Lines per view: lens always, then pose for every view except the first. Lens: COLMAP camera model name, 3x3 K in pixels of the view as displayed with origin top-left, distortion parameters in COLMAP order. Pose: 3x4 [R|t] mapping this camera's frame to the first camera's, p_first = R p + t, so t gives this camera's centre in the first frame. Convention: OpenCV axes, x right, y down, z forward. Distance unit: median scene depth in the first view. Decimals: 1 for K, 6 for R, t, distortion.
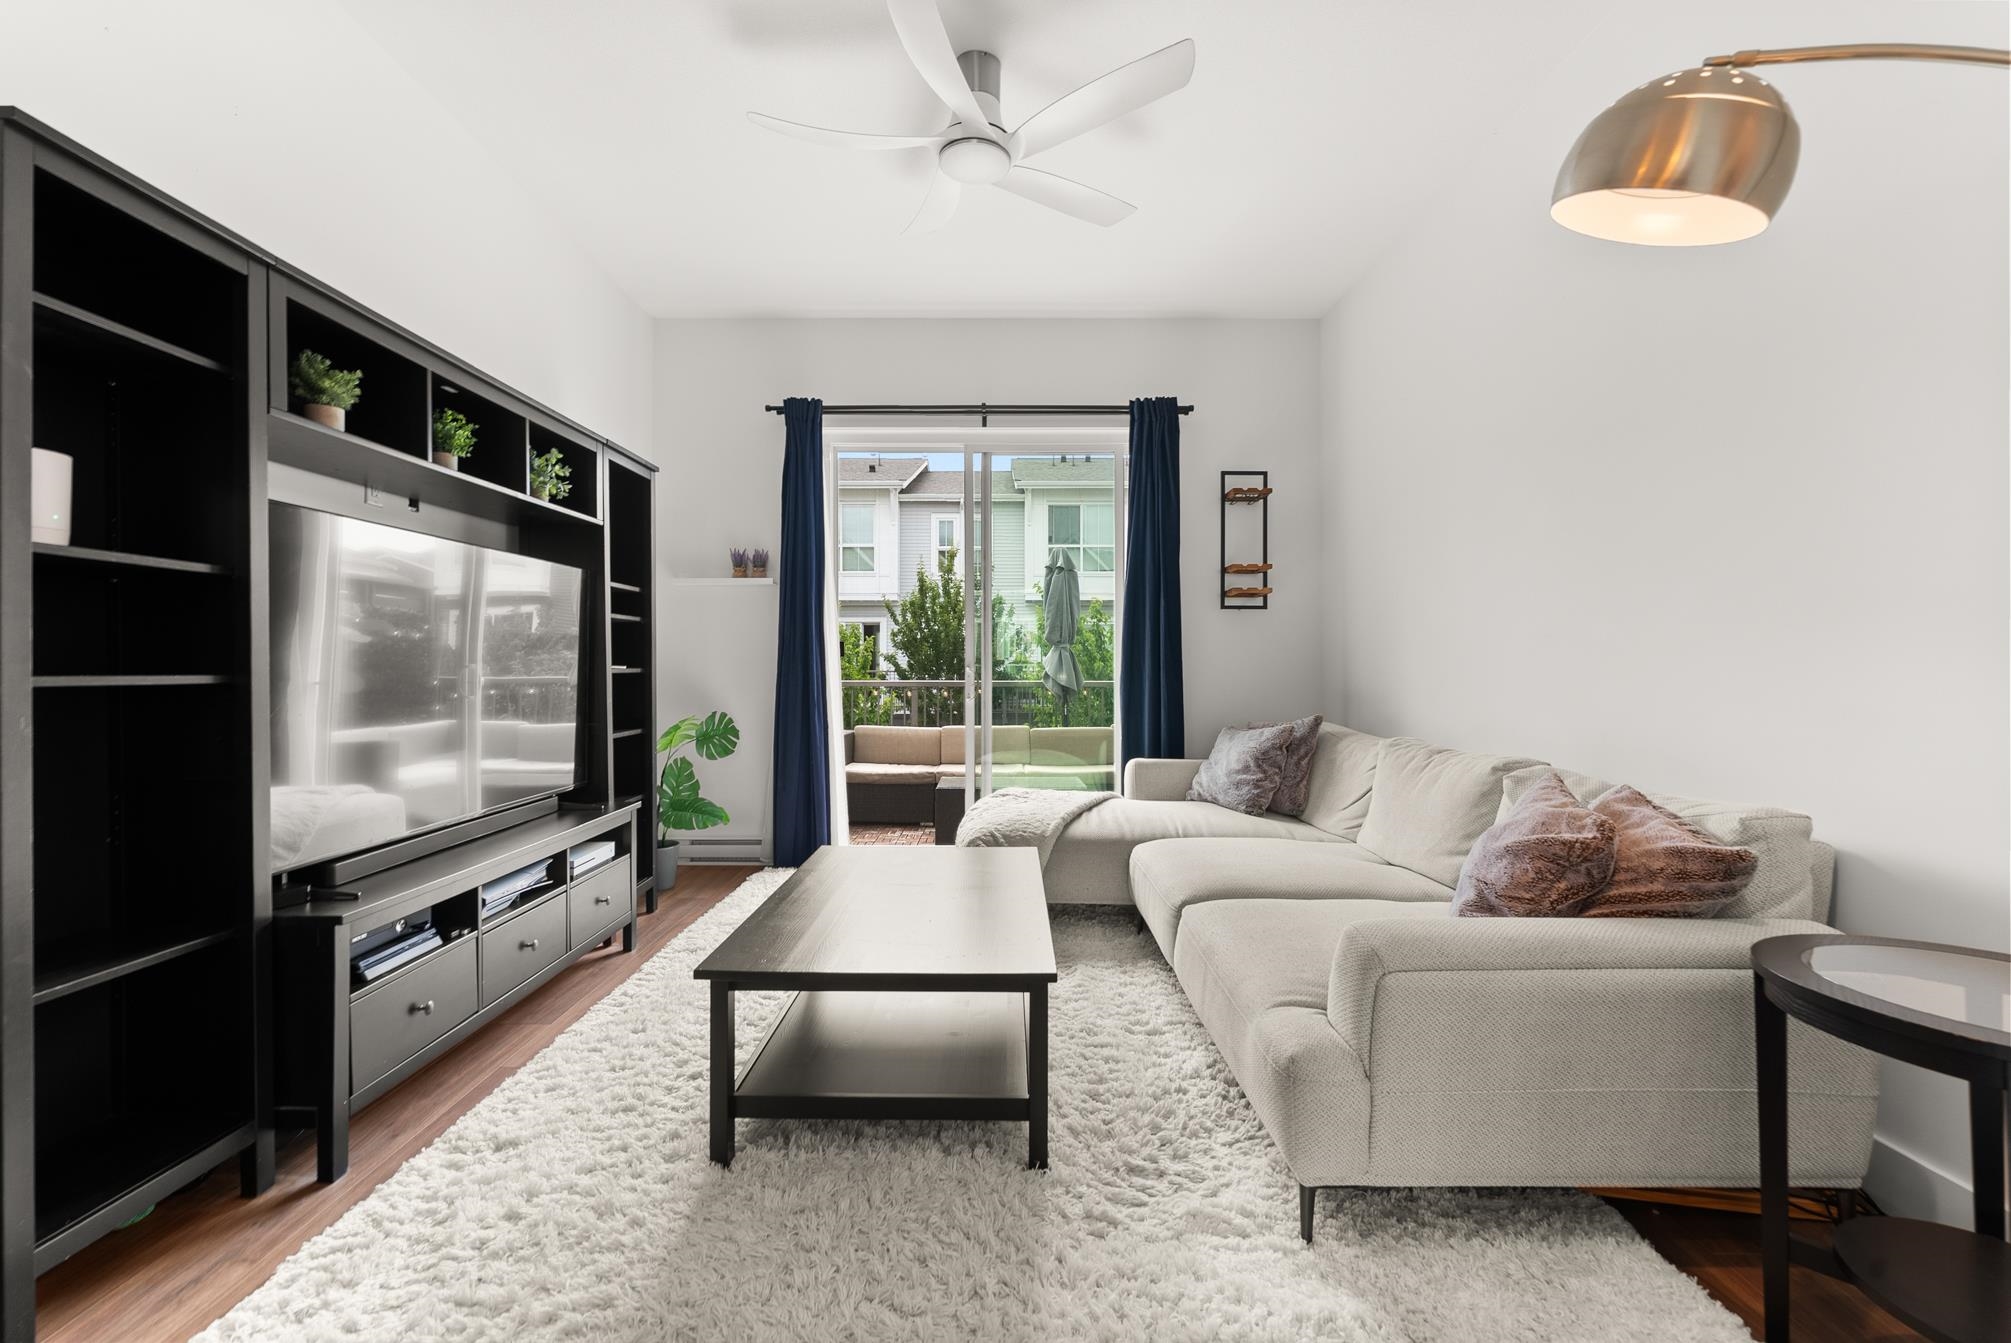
lens RADIAL K [[876.5, 0, 1007.7], [0, 876.5, 665.9], [0, 0, 1]] dist [0.004510, 0.000099]
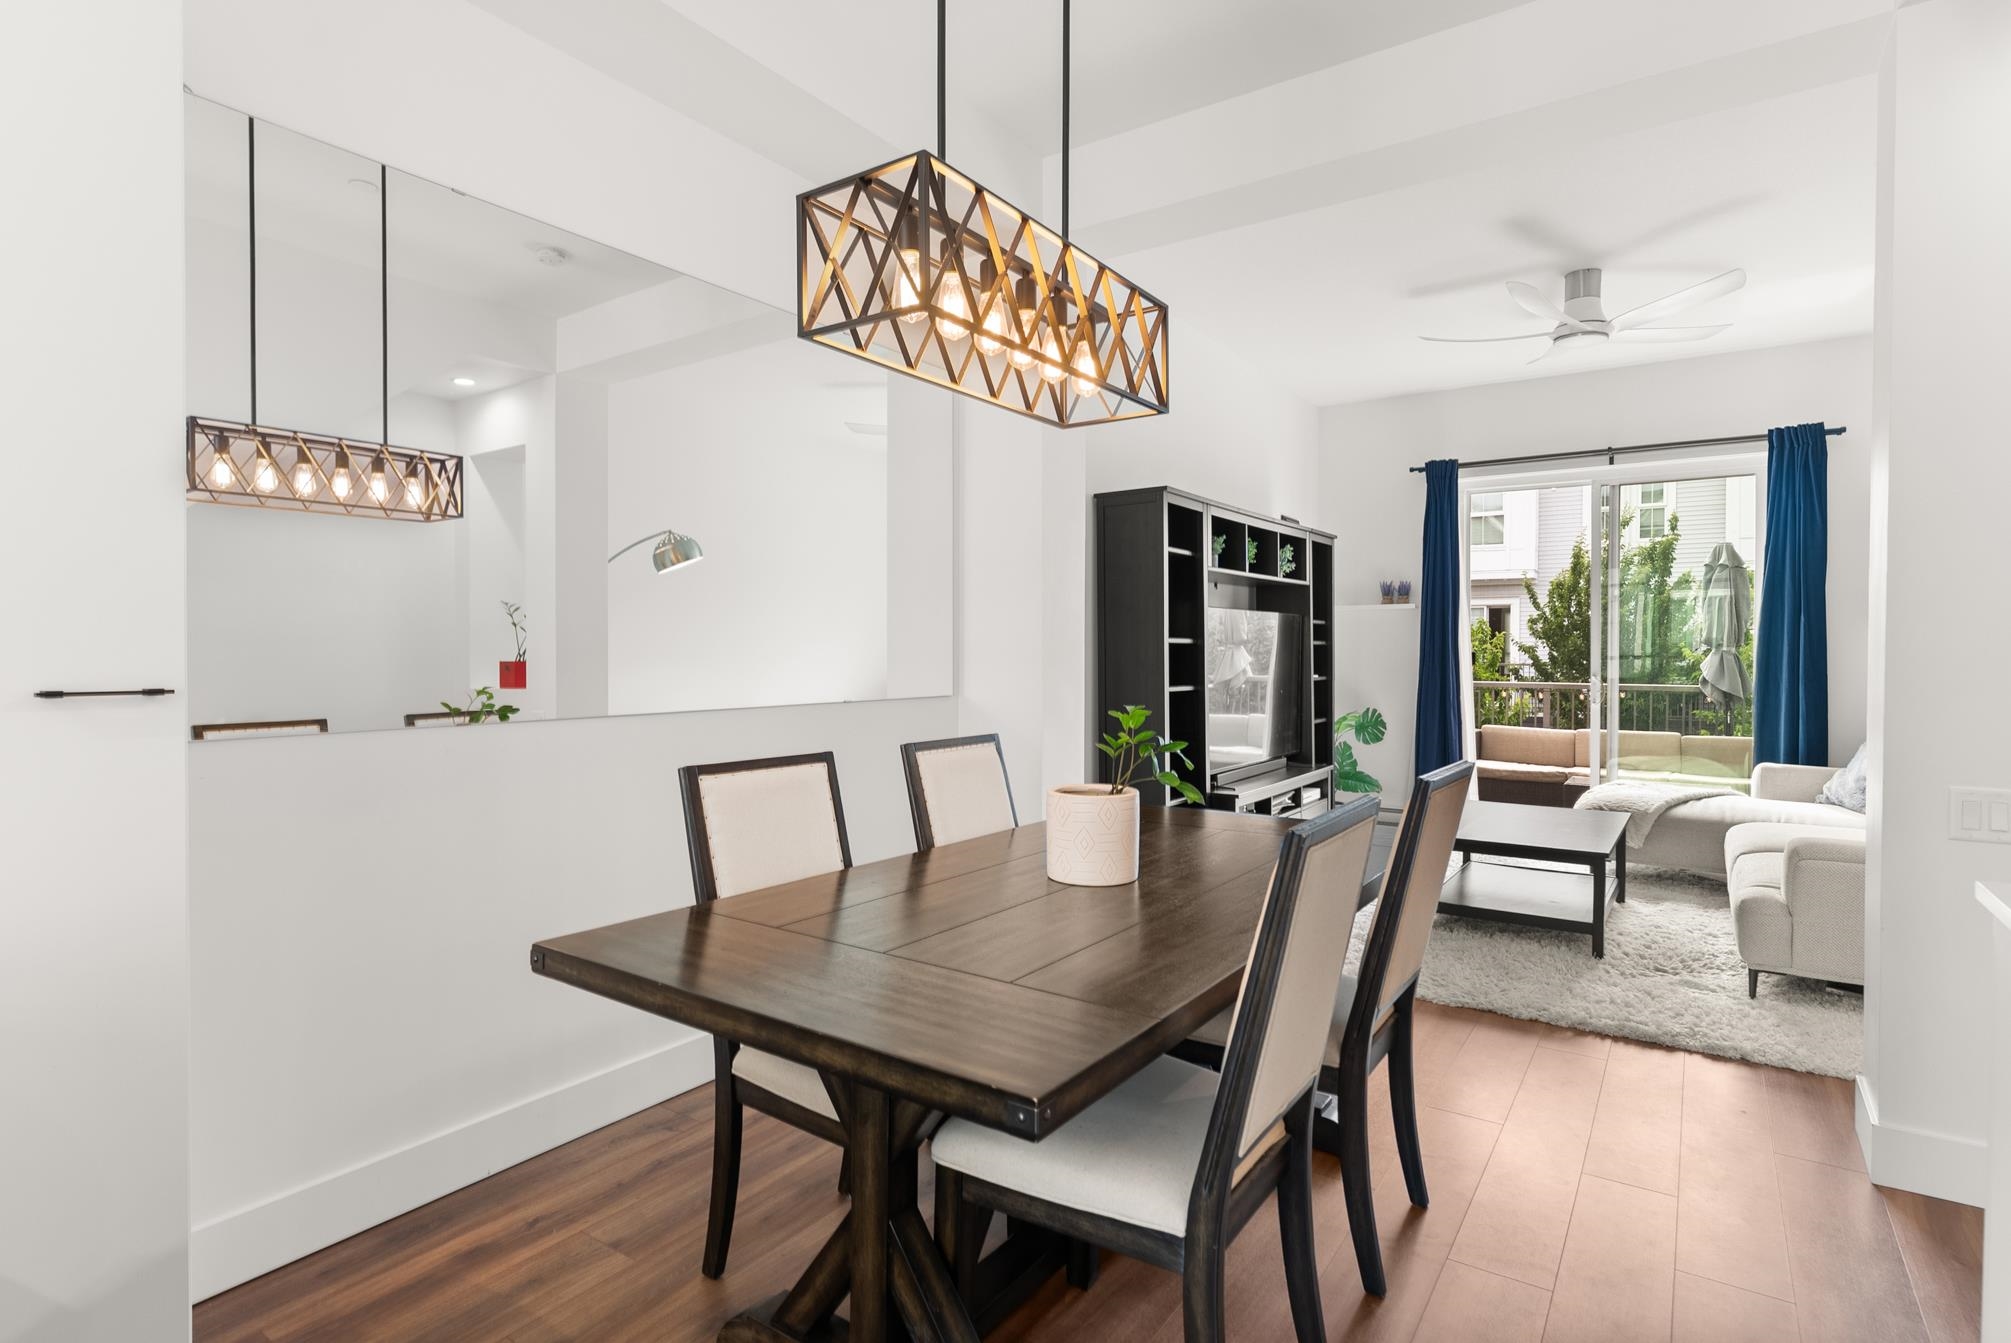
lens RADIAL K [[998.4, 0, 1009.1], [0, 998.4, 659.8], [0, 0, 1]] dist [0.002027, -0.000759]
pose [[0.818740, 0.005547, -0.574138, 0.081125], [-0.003212, 0.999982, 0.005081, -0.025016], [0.574156, -0.002316, 0.818743, -0.521439]]
